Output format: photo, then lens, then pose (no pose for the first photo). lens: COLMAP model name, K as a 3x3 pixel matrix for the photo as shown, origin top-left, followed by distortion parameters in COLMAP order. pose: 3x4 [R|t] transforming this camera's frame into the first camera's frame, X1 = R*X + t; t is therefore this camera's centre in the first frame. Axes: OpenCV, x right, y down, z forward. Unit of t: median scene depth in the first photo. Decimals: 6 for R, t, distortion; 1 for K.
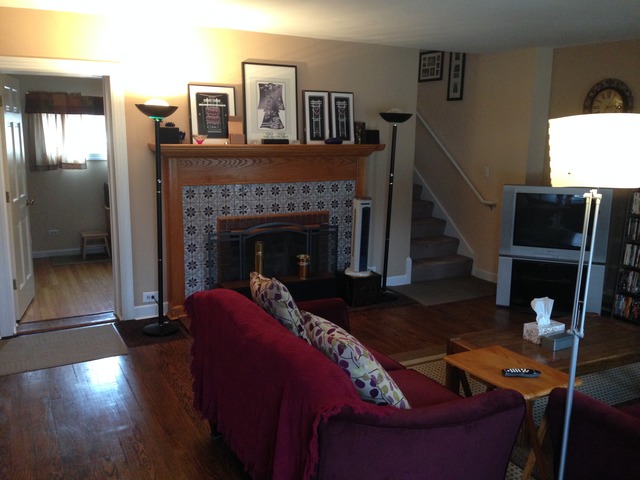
lens RADIAL K [[598.2, 0, 320.0], [0, 598.2, 240.0], [0, 0, 1]] dist [0.150948, -0.187402]
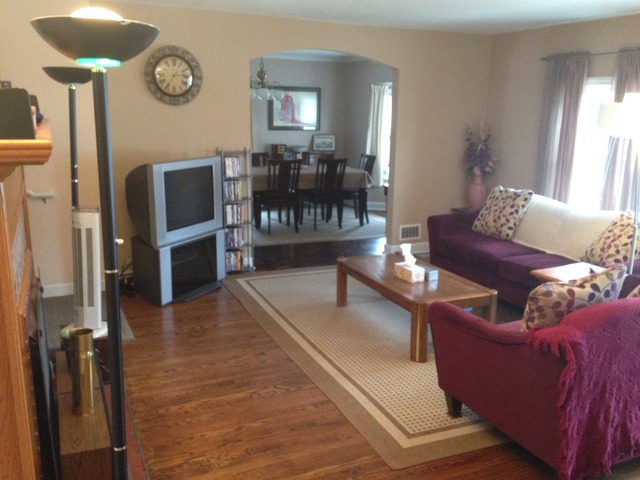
lens RADIAL K [[598.2, 0, 320.0], [0, 598.2, 240.0], [0, 0, 1]] dist [0.150948, -0.187402]
pose [[0.053839, -0.228362, 0.972086, -0.534319], [0.176032, 0.960423, 0.215873, -0.133590], [-0.982911, 0.159496, 0.091907, 0.729415]]
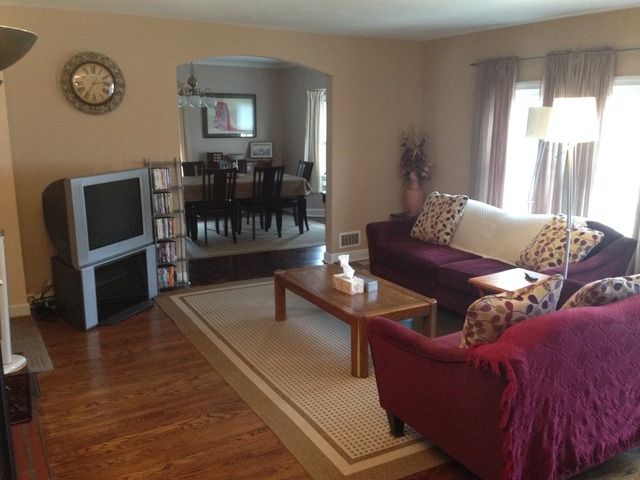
lens RADIAL K [[591.5, 0, 314.6], [0, 591.5, 239.2], [0, 0, 1]] dist [0.132415, -0.078429]
pose [[-0.033456, -0.222778, 0.974295, -0.491355], [0.190042, 0.955637, 0.225038, -0.135168], [-0.981206, 0.192686, 0.010365, 0.715730]]
